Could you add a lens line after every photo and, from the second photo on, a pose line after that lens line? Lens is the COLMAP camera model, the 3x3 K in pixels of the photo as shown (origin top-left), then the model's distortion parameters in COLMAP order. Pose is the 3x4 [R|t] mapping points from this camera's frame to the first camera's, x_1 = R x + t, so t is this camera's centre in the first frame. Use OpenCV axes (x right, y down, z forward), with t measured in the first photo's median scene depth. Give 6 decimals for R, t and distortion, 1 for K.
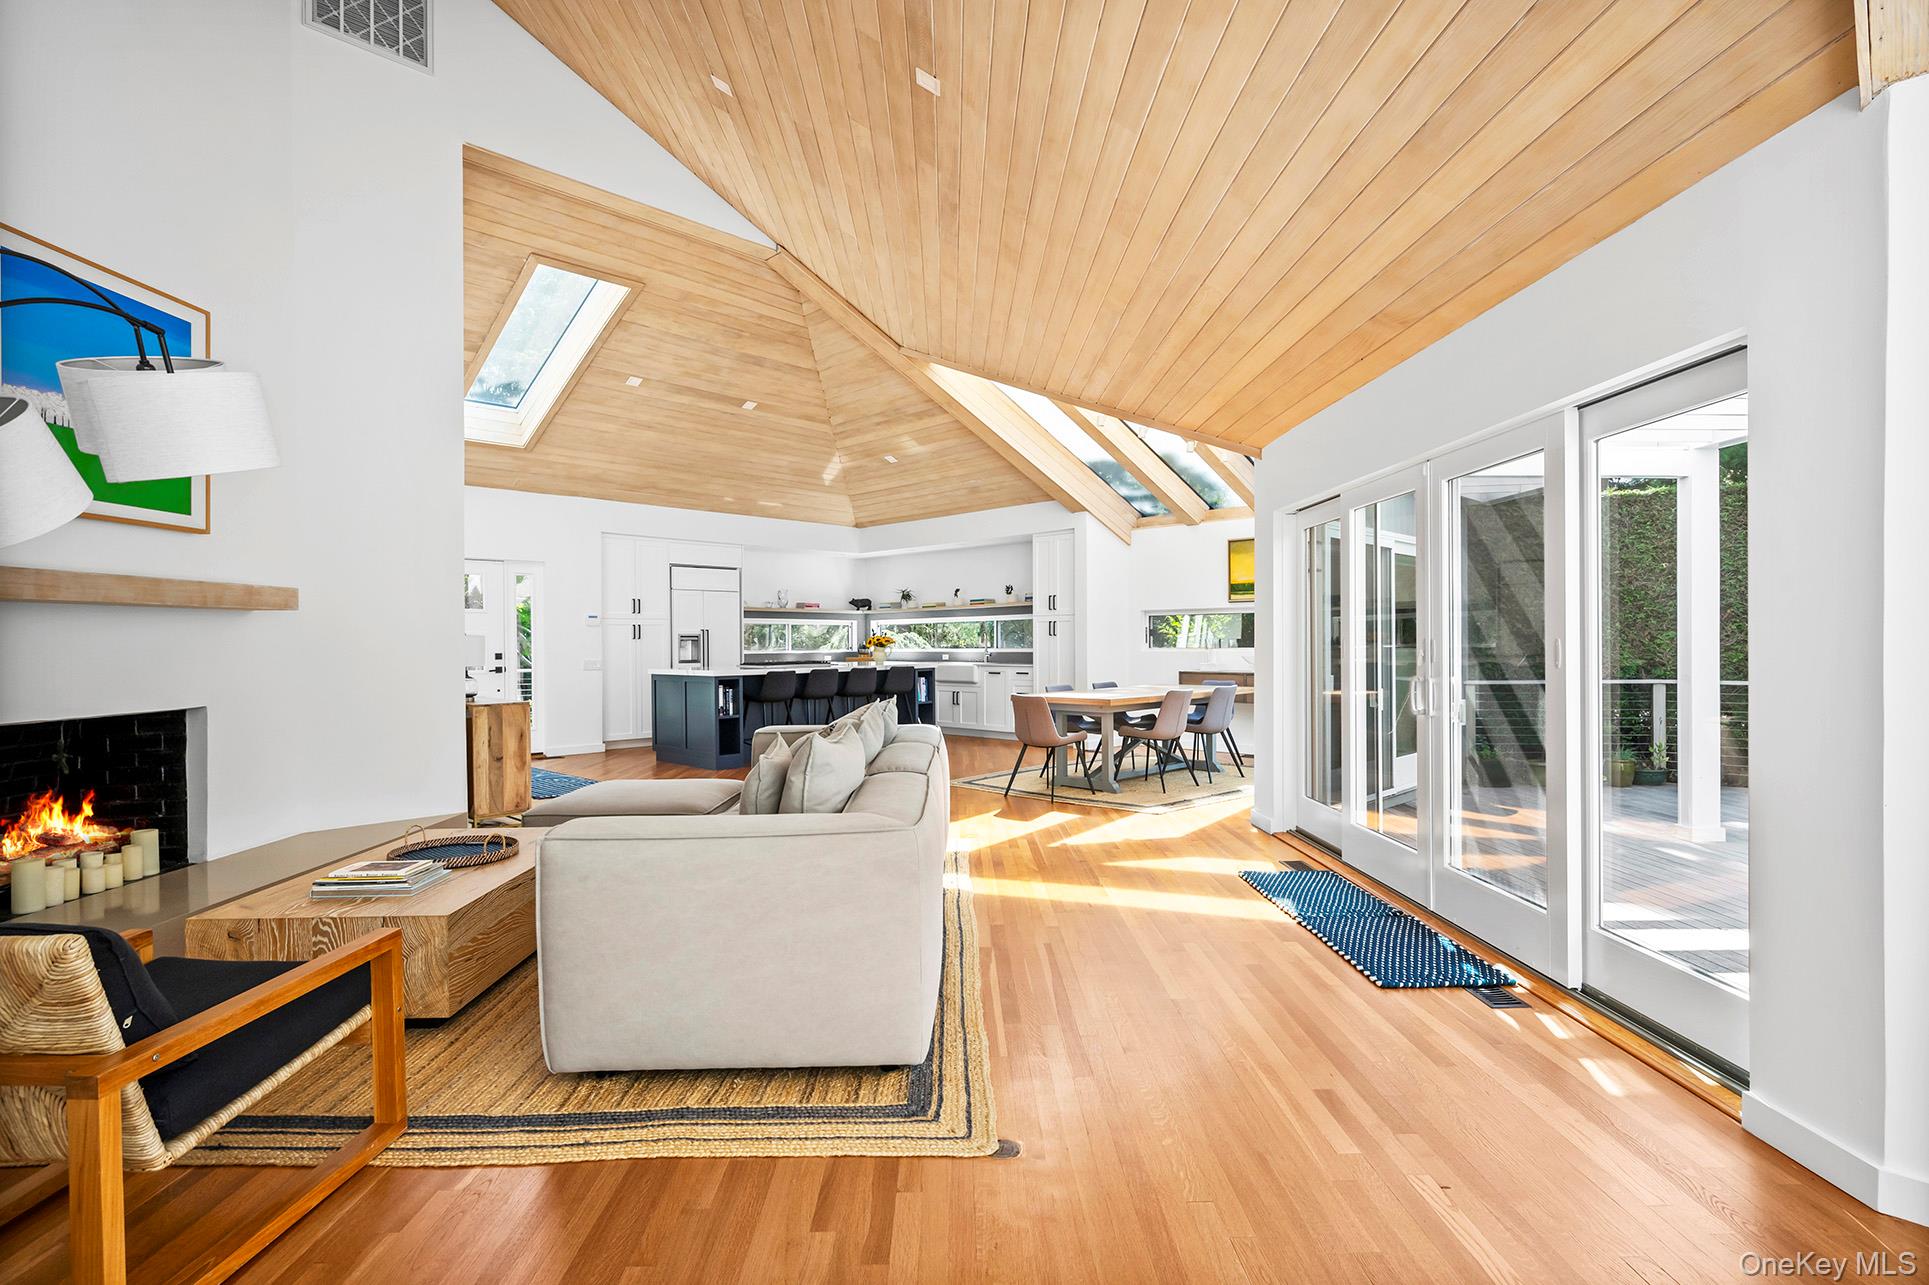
lens RADIAL K [[928.7, 0, 969.3], [0, 928.7, 639.8], [0, 0, 1]] dist [-0.006340, -0.000692]
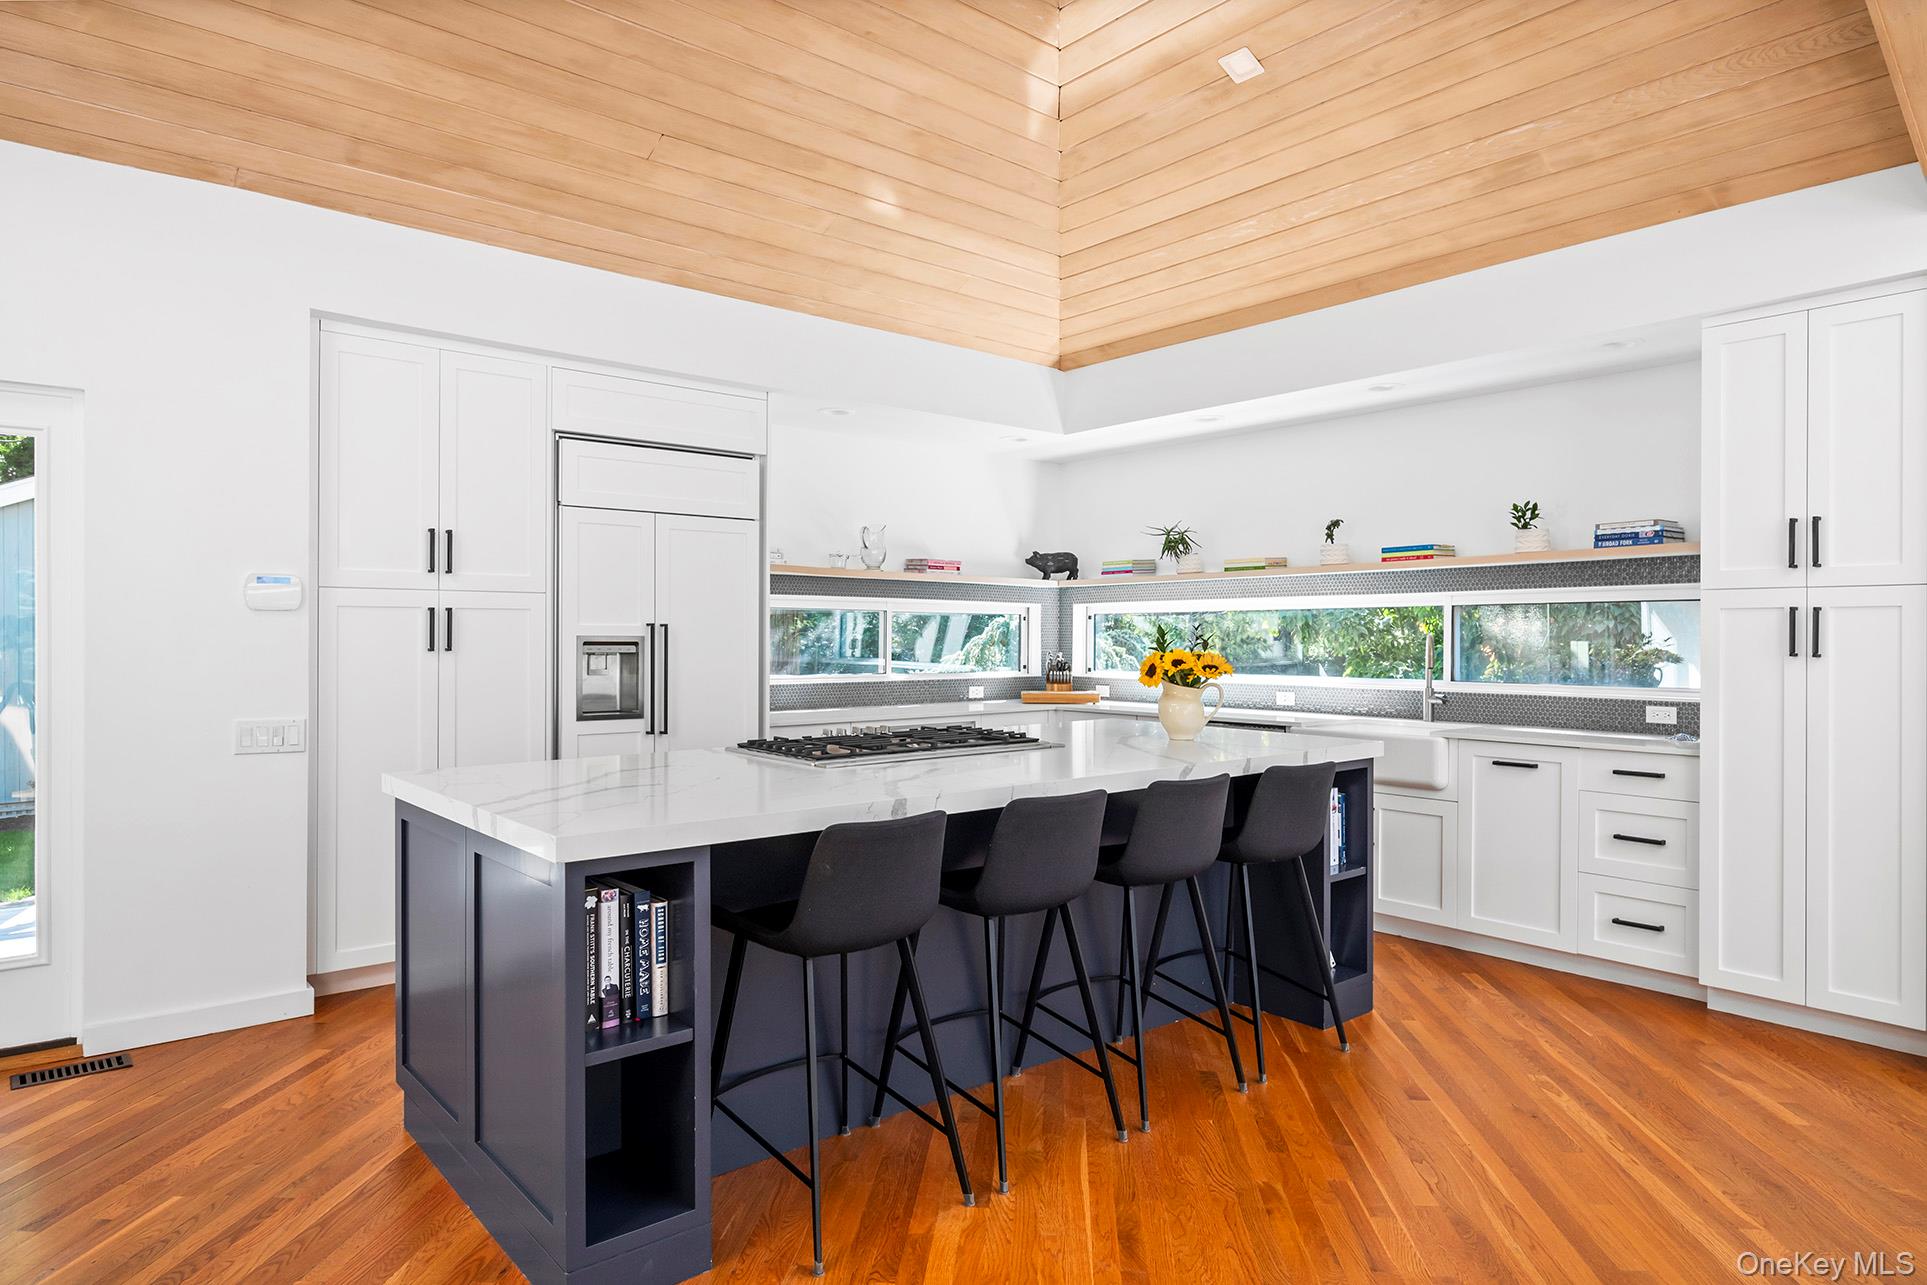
lens RADIAL K [[927.7, 0, 968.3], [0, 927.7, 639.8], [0, 0, 1]] dist [-0.006340, -0.000692]
pose [[0.996905, 0.010892, -0.077862, -0.141864], [-0.010107, 0.999894, 0.010463, -0.009712], [0.077967, -0.009644, 0.996909, 0.666866]]
